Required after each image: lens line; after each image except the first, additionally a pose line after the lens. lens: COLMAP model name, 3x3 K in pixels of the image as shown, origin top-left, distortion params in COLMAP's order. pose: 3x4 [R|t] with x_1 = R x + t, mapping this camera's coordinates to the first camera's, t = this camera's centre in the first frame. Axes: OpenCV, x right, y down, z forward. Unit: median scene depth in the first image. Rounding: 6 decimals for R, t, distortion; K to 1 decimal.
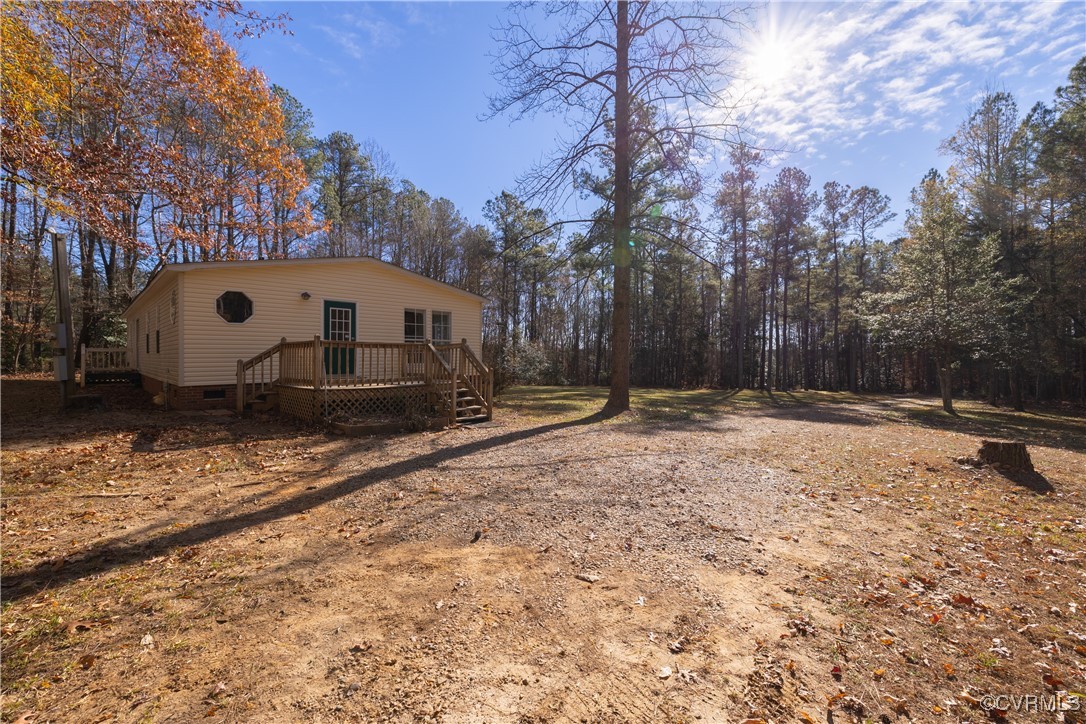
lens RADIAL K [[464.1, 0, 535.7], [0, 464.1, 360.8], [0, 0, 1]] dist [-0.000962, 0.000622]
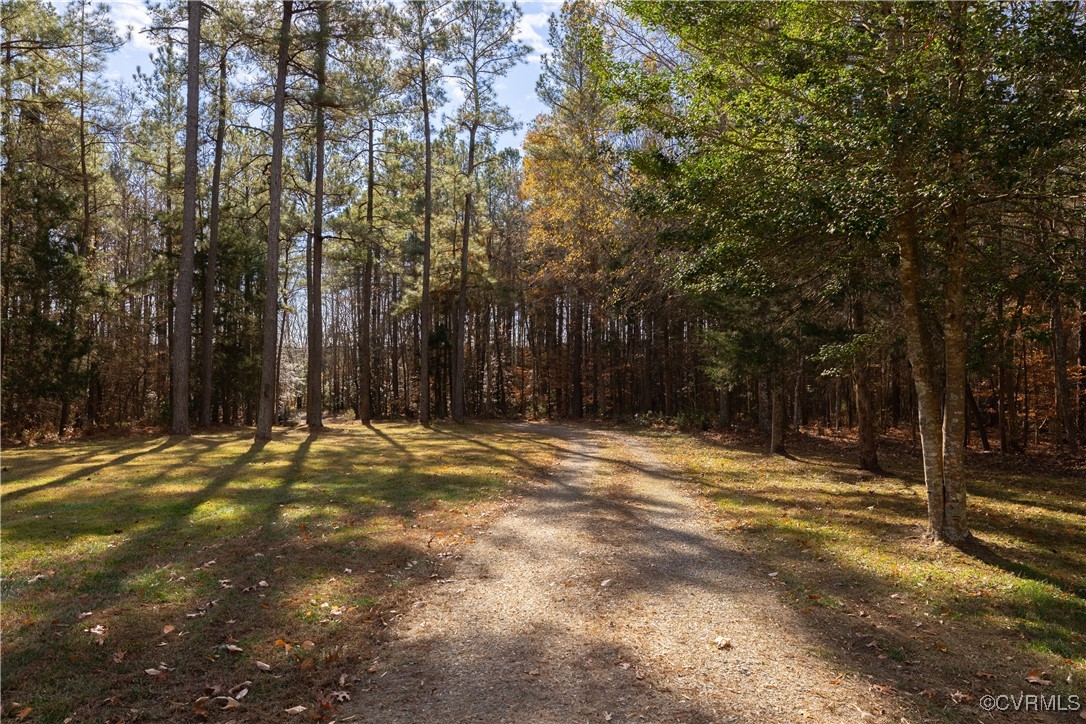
lens RADIAL K [[739.4, 0, 538.7], [0, 739.4, 360.7], [0, 0, 1]] dist [-0.000995, -0.000079]
pose [[0.727541, -0.003210, 0.686057, 0.248965], [0.008511, 0.999954, -0.004347, 0.007715], [-0.686011, 0.009001, 0.727535, 0.426307]]
